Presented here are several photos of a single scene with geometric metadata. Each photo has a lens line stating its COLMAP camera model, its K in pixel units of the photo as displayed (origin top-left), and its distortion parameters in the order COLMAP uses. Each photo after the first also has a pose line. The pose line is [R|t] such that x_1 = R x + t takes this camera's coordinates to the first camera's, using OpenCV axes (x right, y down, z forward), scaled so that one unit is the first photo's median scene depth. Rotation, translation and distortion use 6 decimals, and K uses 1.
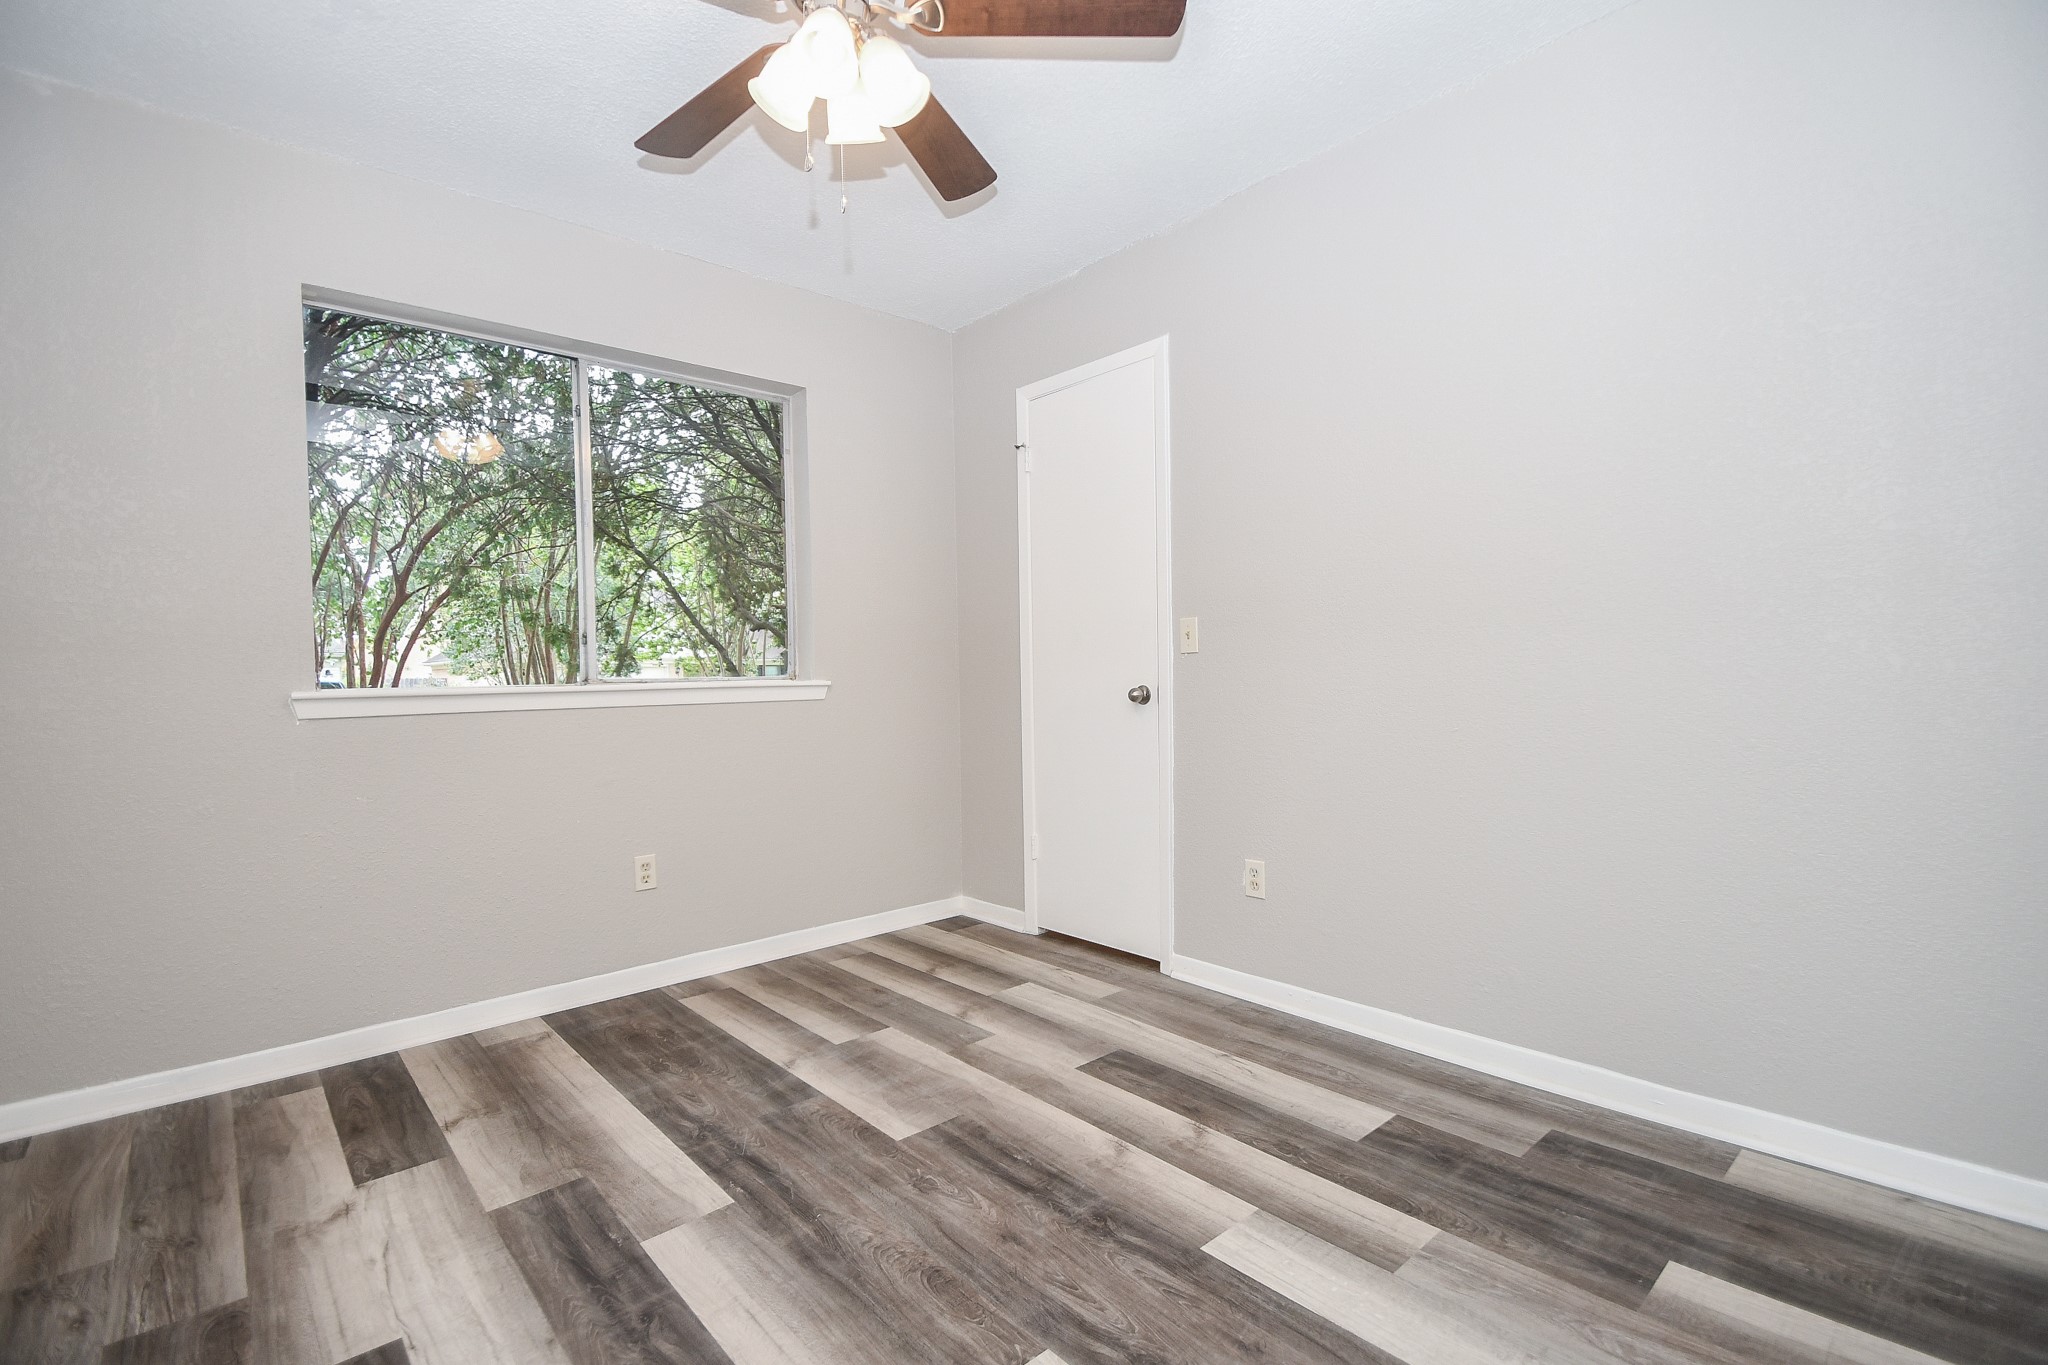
lens RADIAL K [[938.1, 0, 1024.0], [0, 938.1, 682.5], [0, 0, 1]] dist [0.025491, -0.022135]
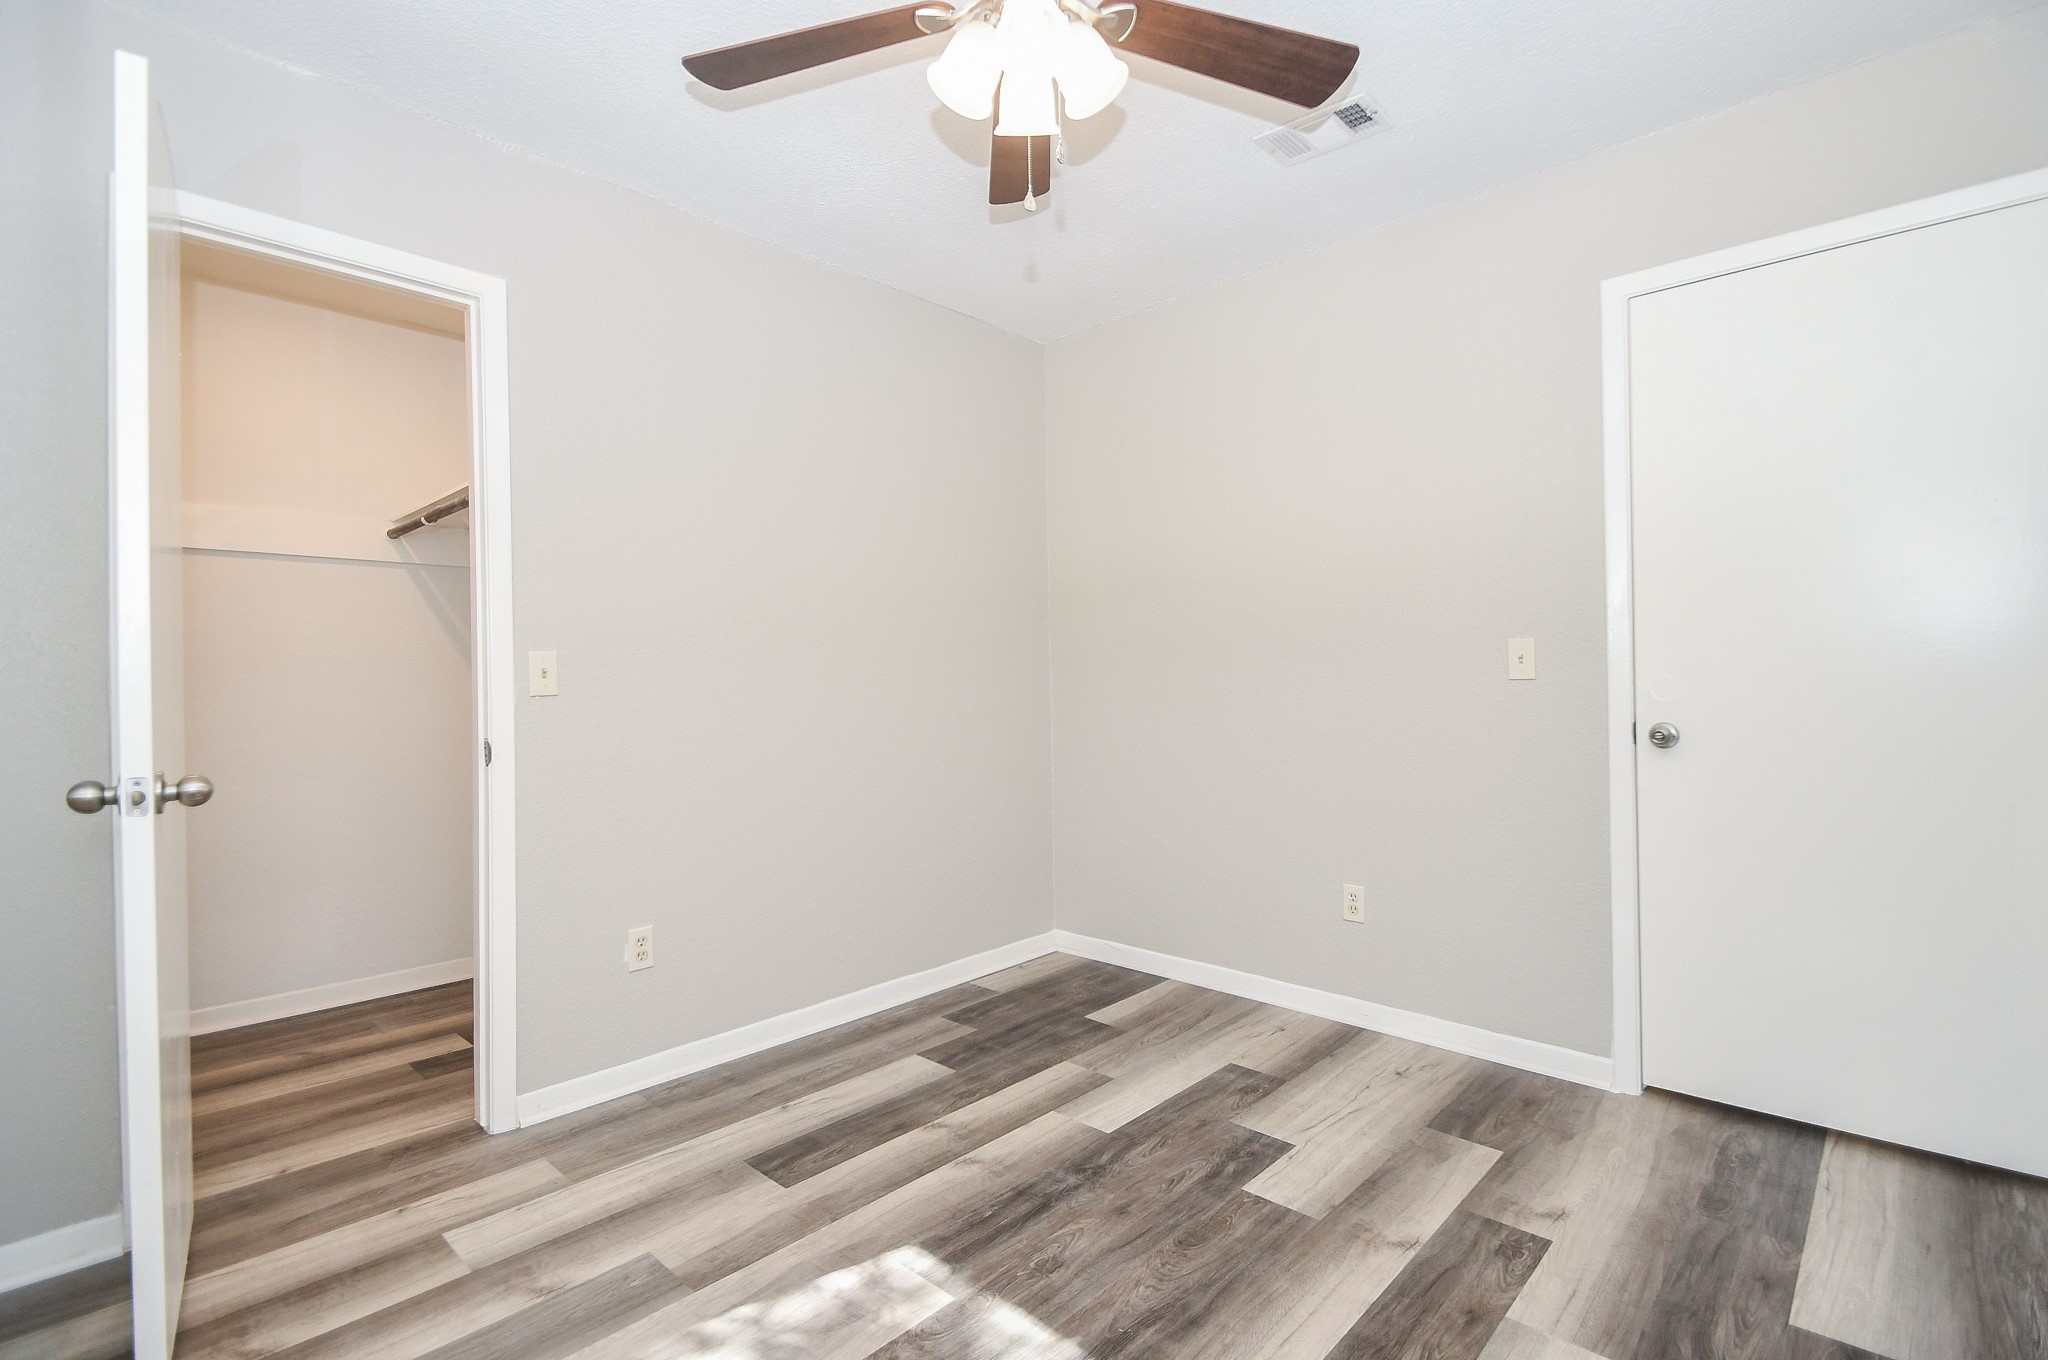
lens RADIAL K [[938.1, 0, 1024.0], [0, 938.1, 680.0], [0, 0, 1]] dist [0.025491, -0.022135]
pose [[-0.095030, 0.022155, 0.995228, -1.000878], [0.019892, 0.999595, -0.020353, -0.031486], [-0.995276, 0.017863, -0.095432, 1.047802]]
